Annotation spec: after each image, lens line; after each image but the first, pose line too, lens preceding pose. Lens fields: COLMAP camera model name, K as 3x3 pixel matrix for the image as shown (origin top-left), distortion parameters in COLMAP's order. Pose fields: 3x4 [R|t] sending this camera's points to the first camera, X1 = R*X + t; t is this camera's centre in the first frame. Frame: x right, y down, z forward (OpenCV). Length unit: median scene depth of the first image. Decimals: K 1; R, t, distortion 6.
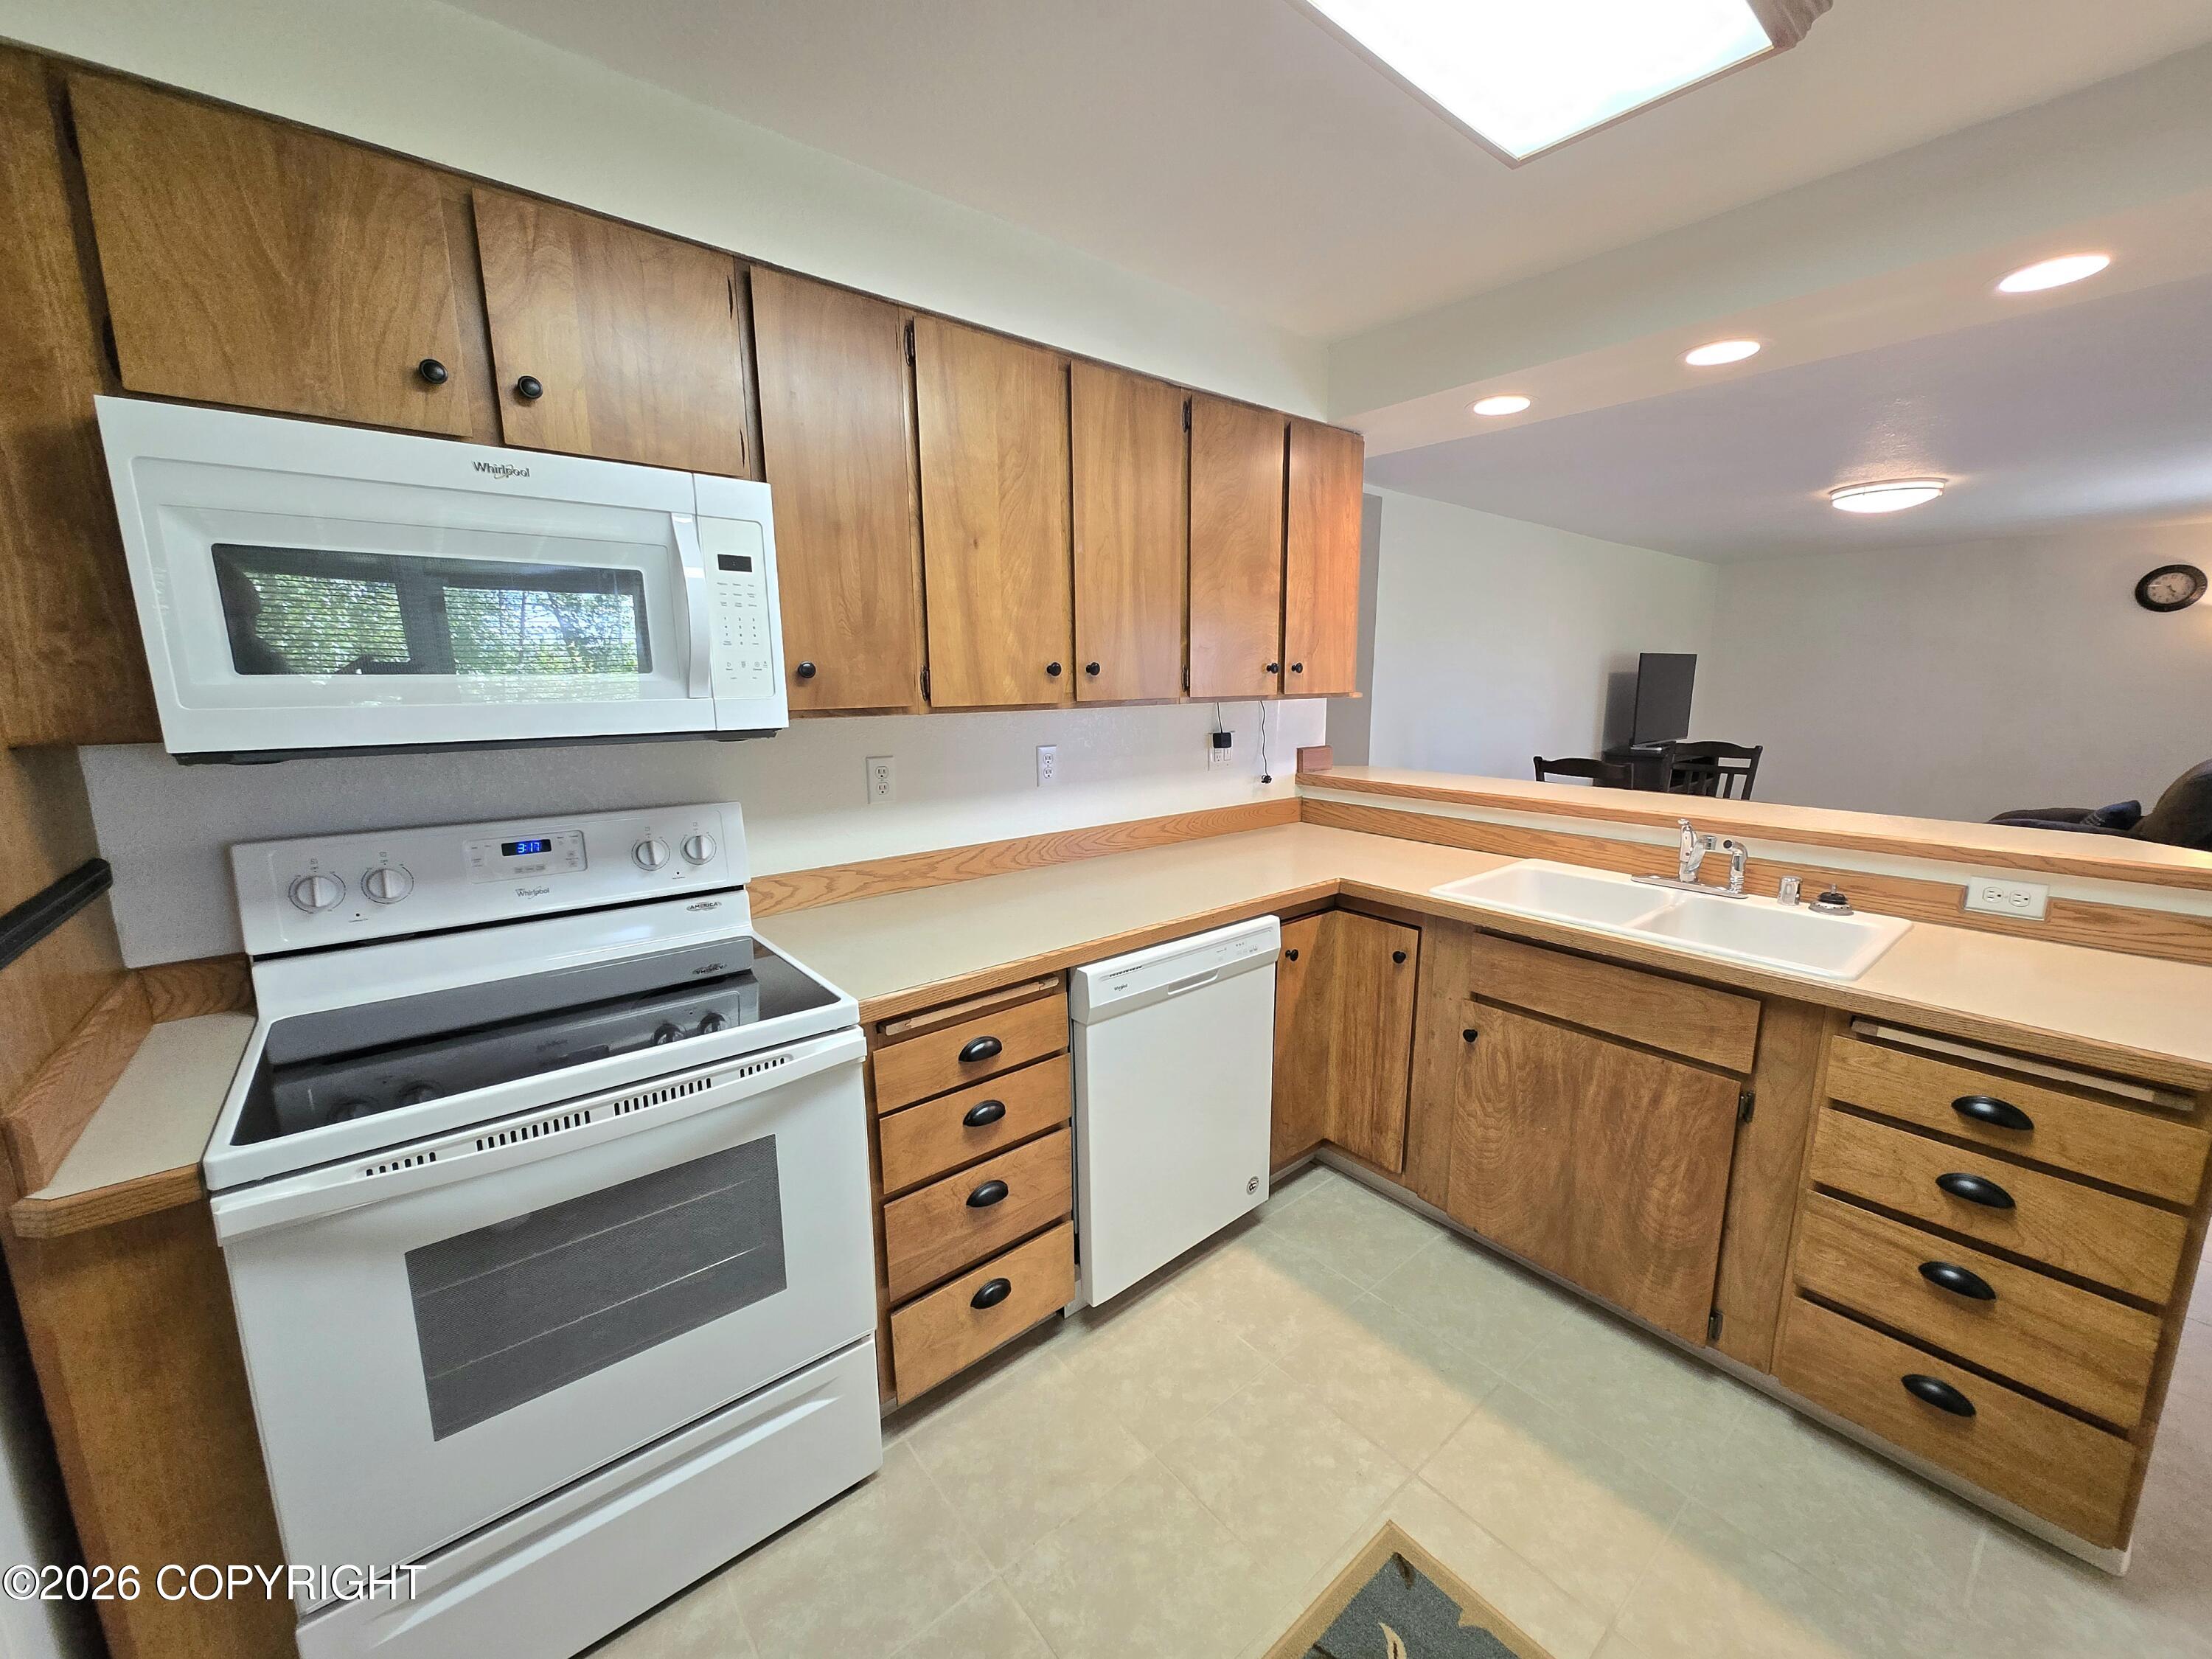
lens RADIAL K [[861.9, 0, 1128.0], [0, 861.9, 832.9], [0, 0, 1]] dist [0.001803, -0.000114]
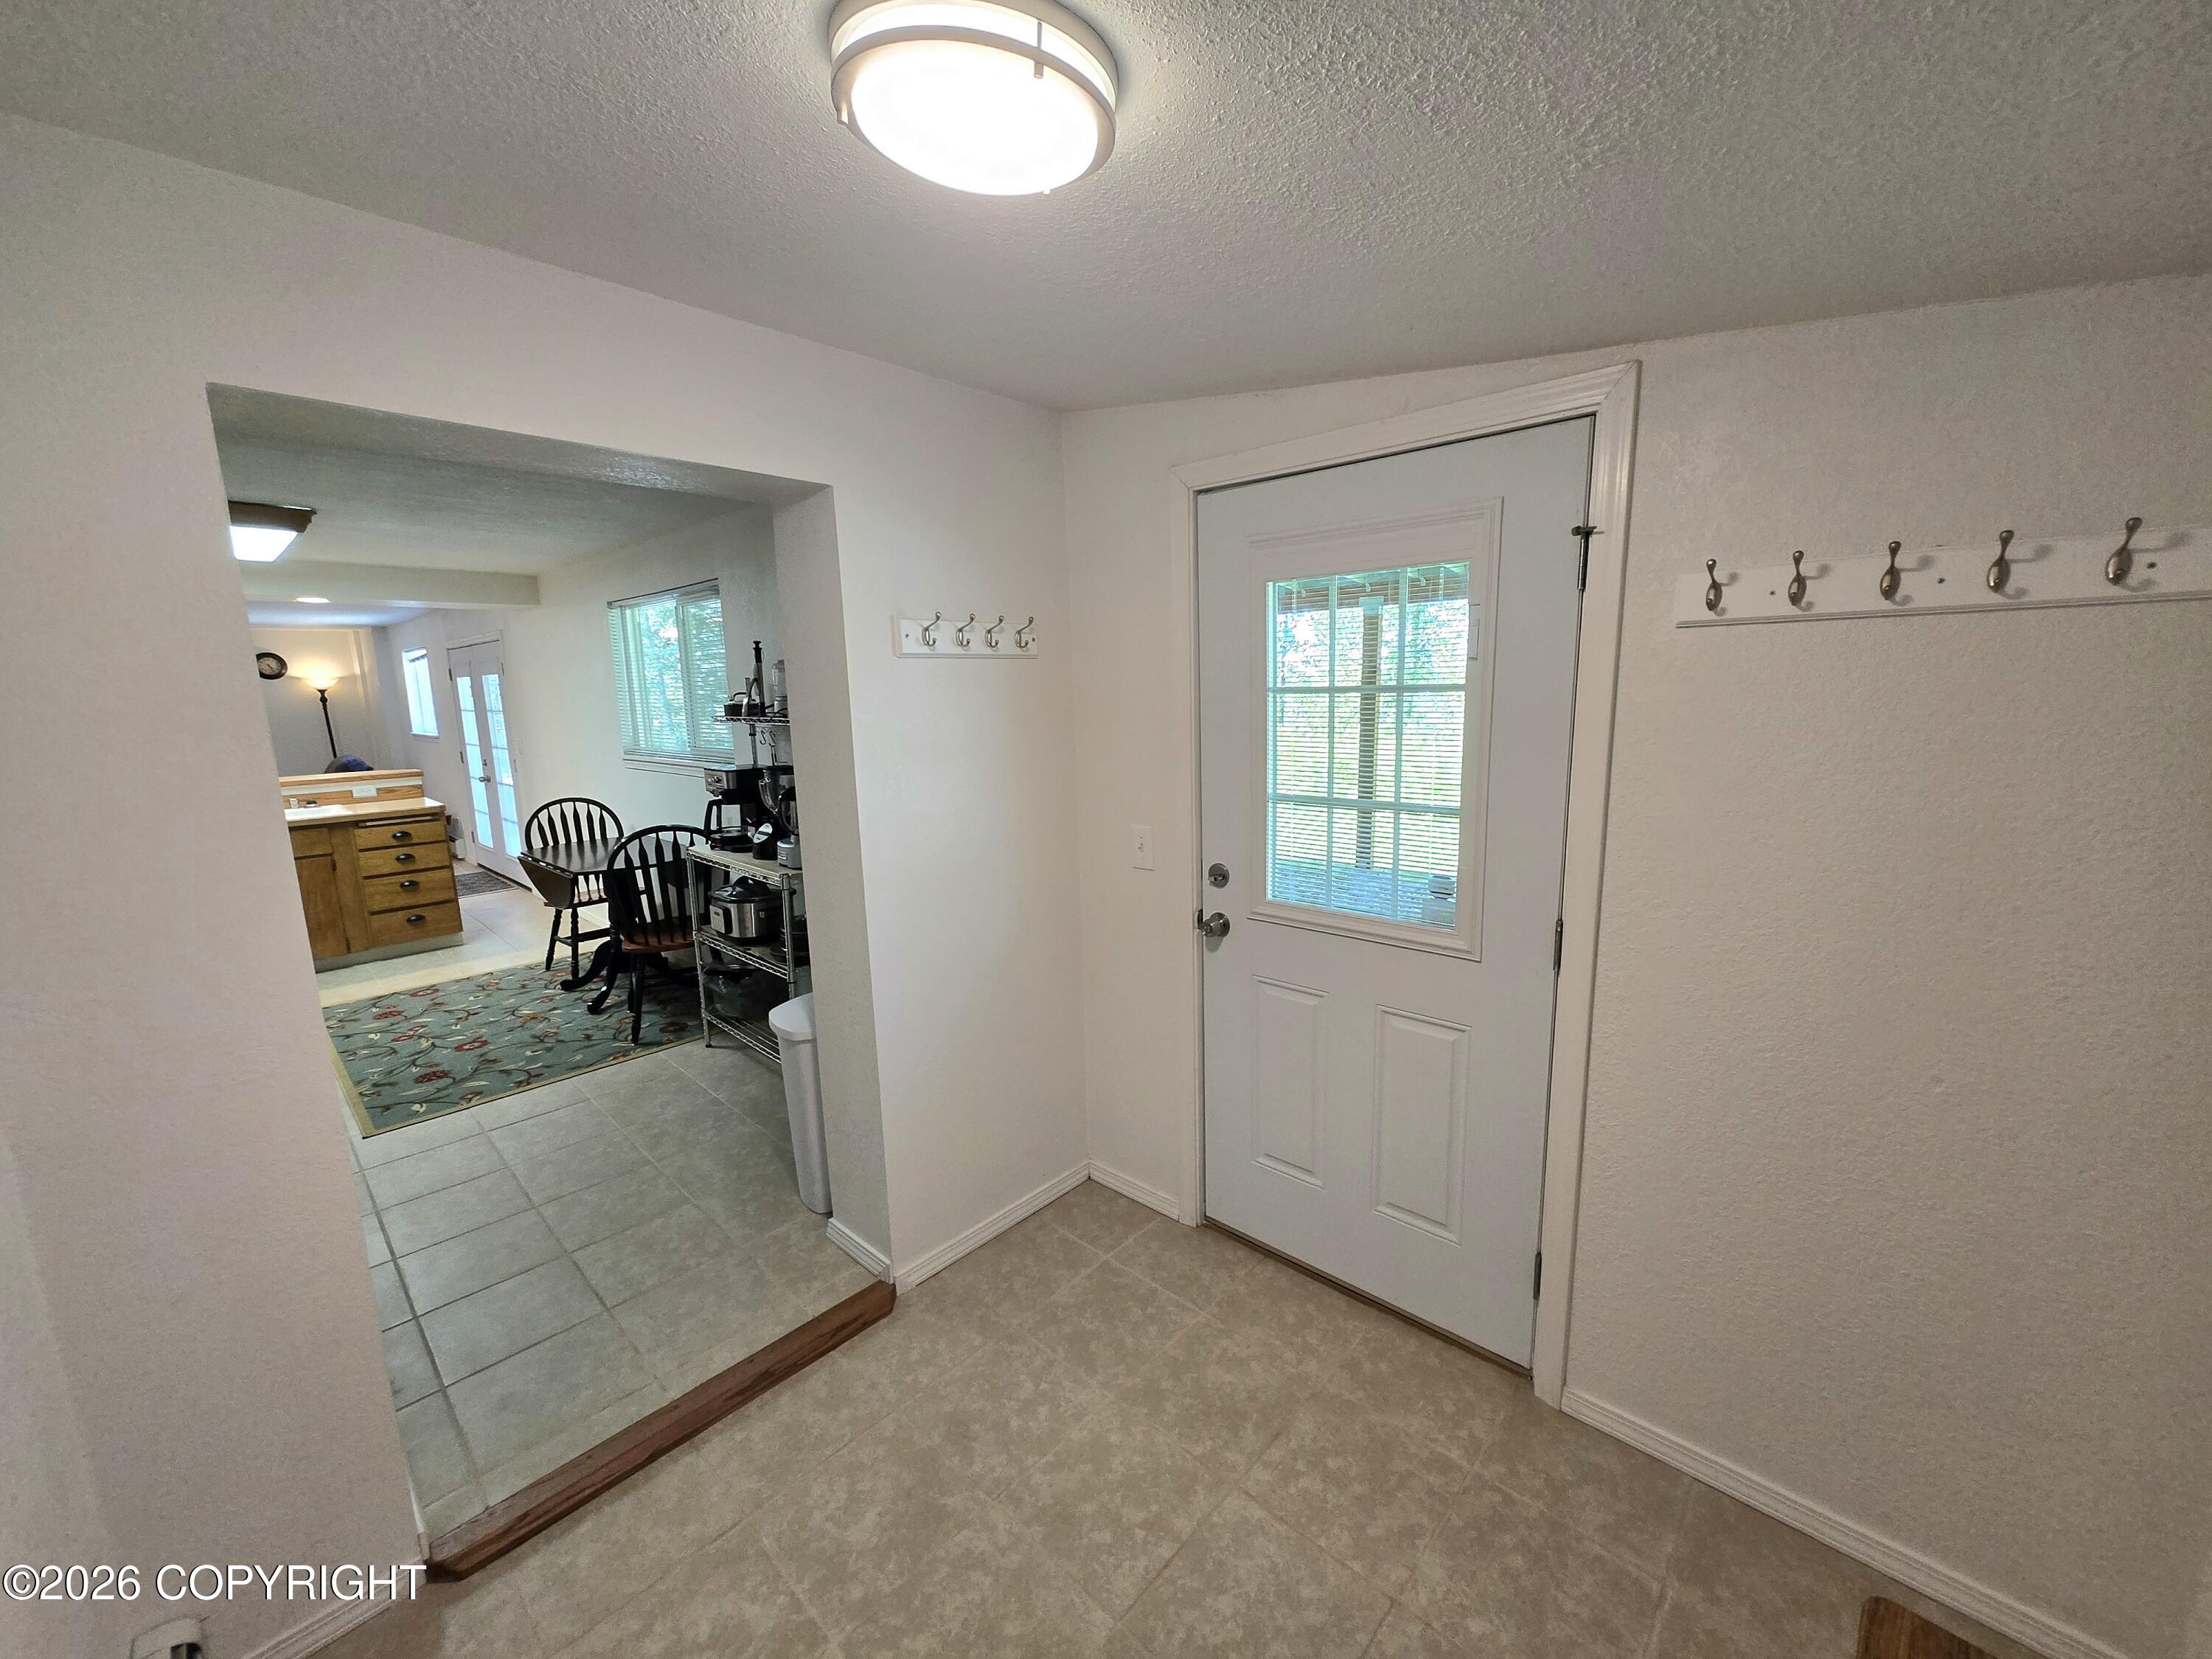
lens RADIAL K [[879.9, 0, 1120.6], [0, 879.9, 836.2], [0, 0, 1]] dist [0.000027, -0.000196]
pose [[-0.126038, -0.168000, 0.977696, -2.908264], [0.205437, 0.959771, 0.191404, 0.218498], [-0.970520, 0.224980, -0.086454, -1.583961]]
